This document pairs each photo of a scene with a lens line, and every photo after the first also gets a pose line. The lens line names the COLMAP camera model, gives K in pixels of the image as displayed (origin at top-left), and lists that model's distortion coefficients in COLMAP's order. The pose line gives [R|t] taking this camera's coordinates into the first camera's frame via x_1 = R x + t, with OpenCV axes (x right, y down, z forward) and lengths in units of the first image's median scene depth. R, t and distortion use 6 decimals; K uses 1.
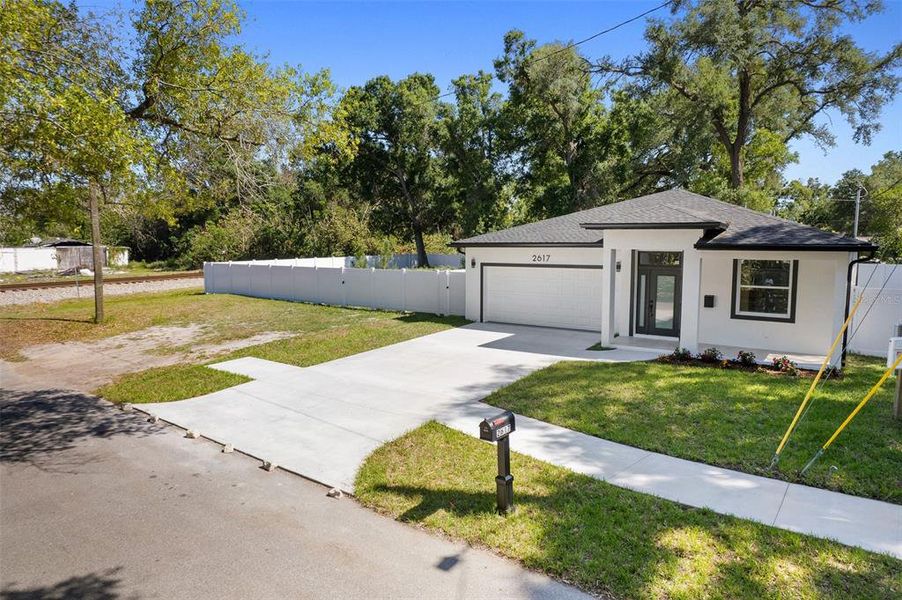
lens RADIAL K [[598.7, 0, 451.0], [0, 598.7, 300.0], [0, 0, 1]] dist [-0.004812, -0.000864]
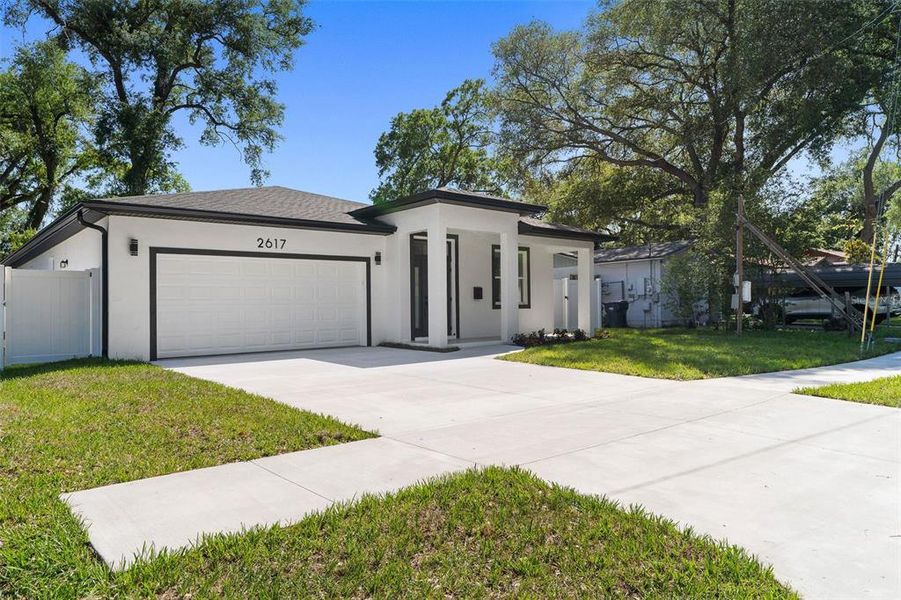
lens RADIAL K [[598.0, 0, 450.5], [0, 598.0, 300.0], [0, 0, 1]] dist [-0.004812, -0.000864]
pose [[0.221314, 0.003427, 0.975197, -0.513873], [0.110901, 0.993418, -0.028660, 0.035521], [-0.968876, 0.114493, 0.219477, 0.815971]]
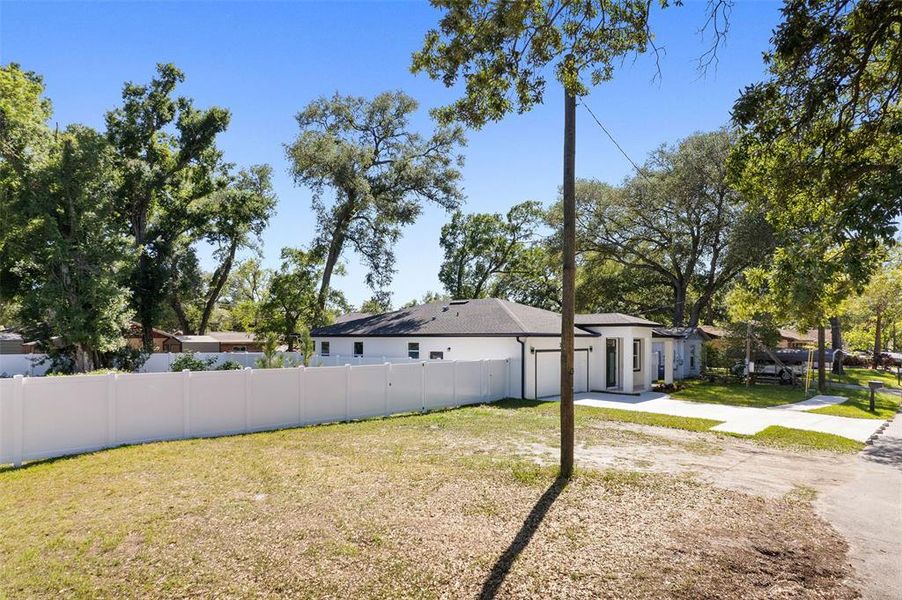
lens RADIAL K [[598.7, 0, 451.0], [0, 598.7, 300.0], [0, 0, 1]] dist [-0.004812, -0.000864]
pose [[0.063451, 0.062259, 0.996041, -1.486132], [0.089482, 0.993677, -0.067812, -0.121994], [-0.993965, 0.093431, 0.057479, 1.396978]]
